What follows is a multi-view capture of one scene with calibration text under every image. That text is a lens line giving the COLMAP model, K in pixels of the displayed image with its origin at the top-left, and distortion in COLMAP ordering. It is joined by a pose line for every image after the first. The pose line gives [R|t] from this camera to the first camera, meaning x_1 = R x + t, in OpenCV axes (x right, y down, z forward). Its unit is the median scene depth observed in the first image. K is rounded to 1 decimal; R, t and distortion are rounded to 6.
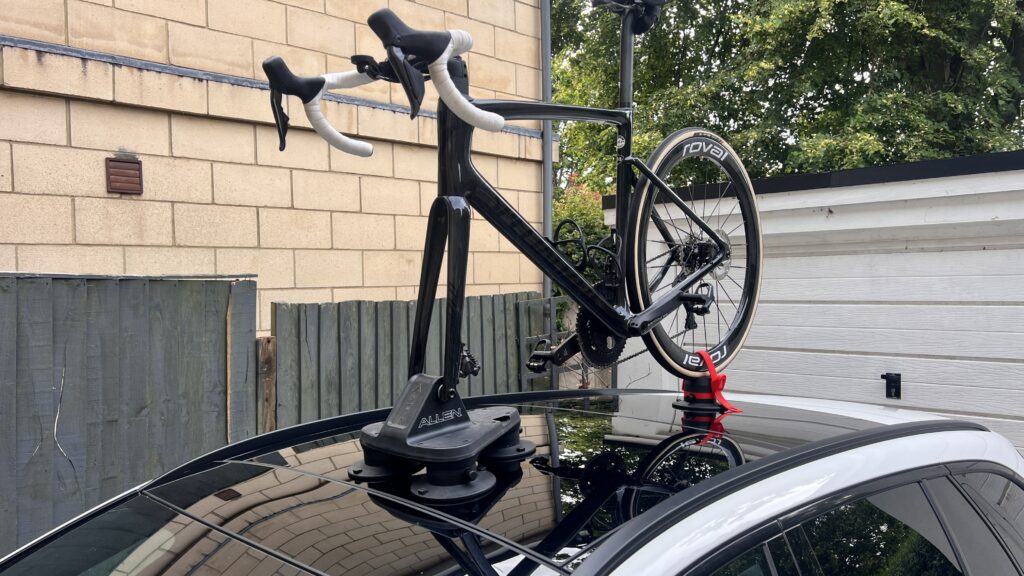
lens RADIAL K [[818.7, 0, 533.8], [0, 818.7, 290.6], [0, 0, 1]] dist [0.001791, -0.006507]
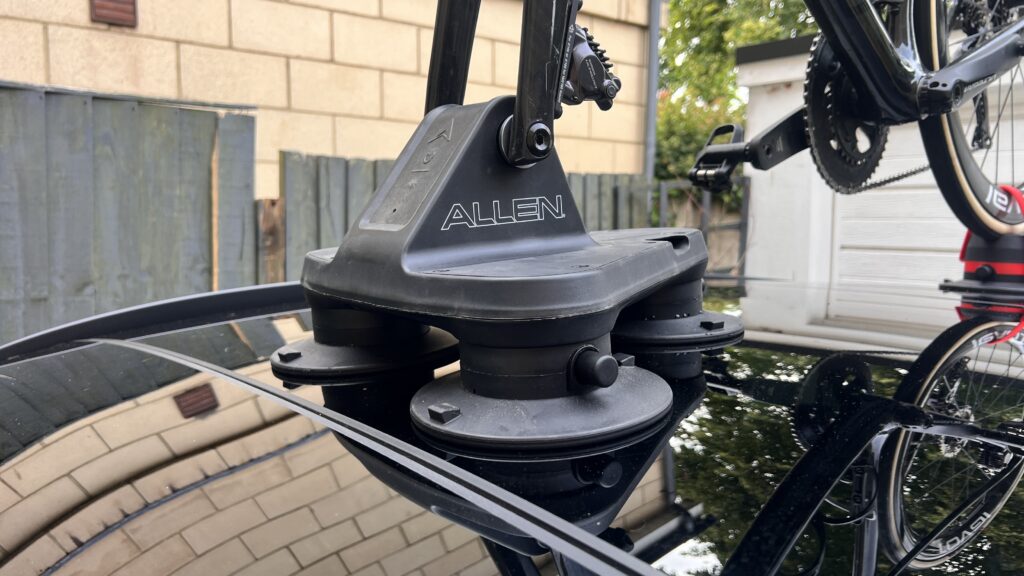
lens RADIAL K [[832.4, 0, 512.0], [0, 832.4, 288.0], [0, 0, 1]] dist [0.022607, -0.001214]
pose [[0.992604, 0.035832, -0.115991, -0.033621], [-0.027423, 0.996933, 0.073299, 0.078879], [0.118262, -0.069576, 0.990542, 0.315153]]
